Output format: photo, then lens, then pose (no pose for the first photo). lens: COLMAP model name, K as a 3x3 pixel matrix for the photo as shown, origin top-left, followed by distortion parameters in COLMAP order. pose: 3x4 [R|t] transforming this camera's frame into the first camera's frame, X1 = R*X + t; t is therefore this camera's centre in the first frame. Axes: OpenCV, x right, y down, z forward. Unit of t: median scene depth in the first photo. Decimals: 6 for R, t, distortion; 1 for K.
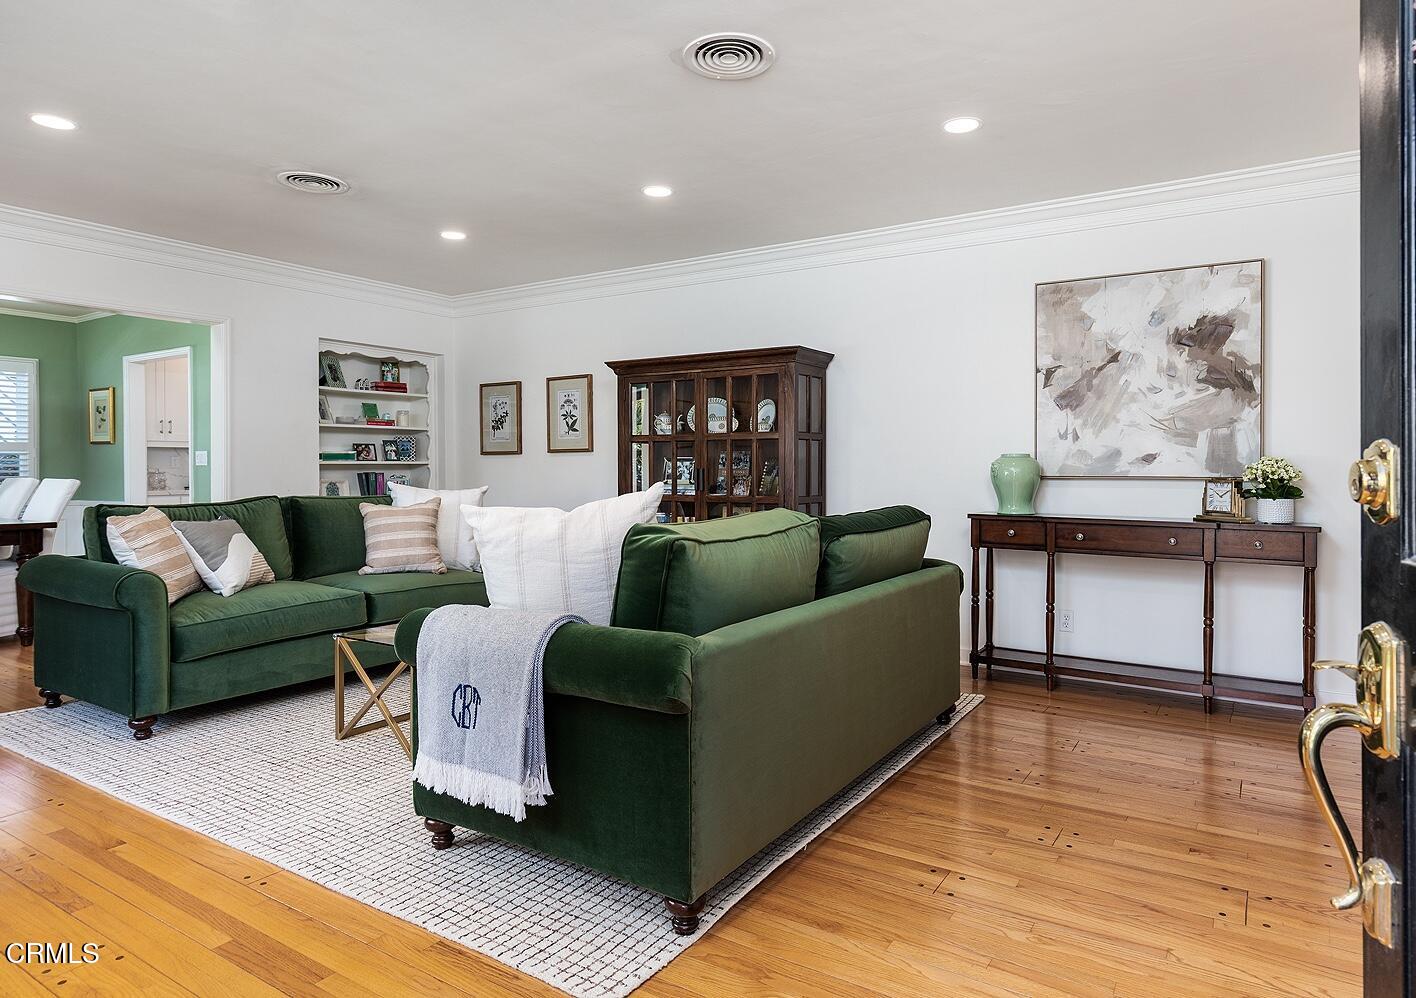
lens RADIAL K [[842.7, 0, 741.5], [0, 842.7, 482.5], [0, 0, 1]] dist [0.001375, -0.001250]
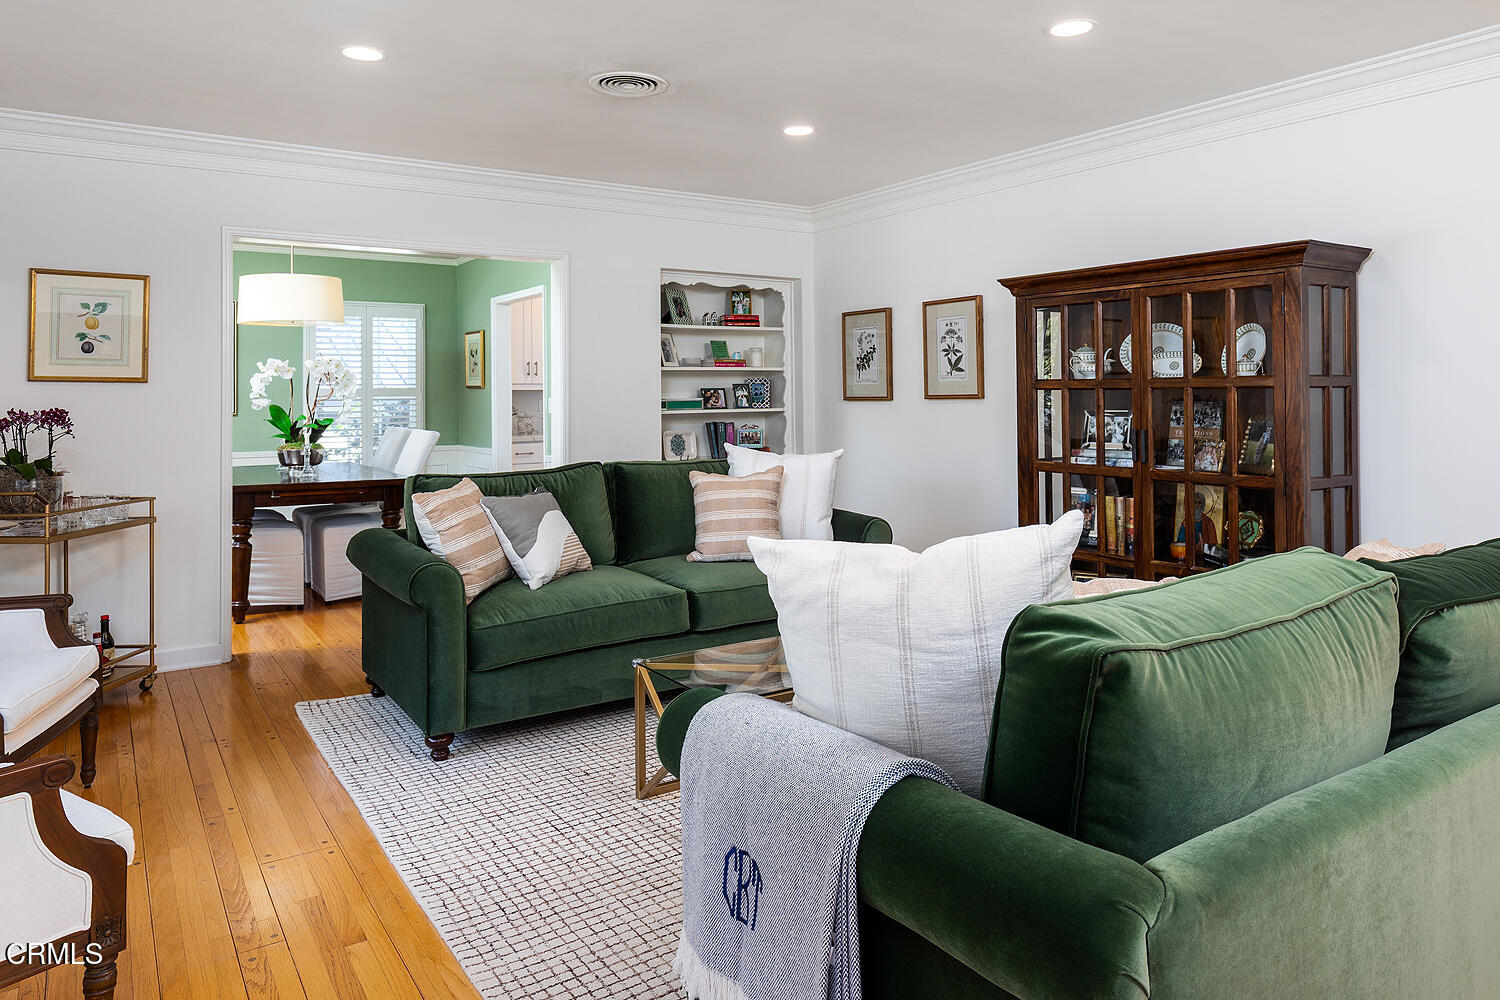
lens RADIAL K [[979.6, 0, 745.6], [0, 979.6, 385.4], [0, 0, 1]] dist [0.004401, -0.001195]
pose [[0.910862, -0.009823, -0.412593, -0.013632], [-0.000146, 0.999709, -0.024123, -0.034312], [0.412710, 0.022033, 0.910596, 0.156203]]
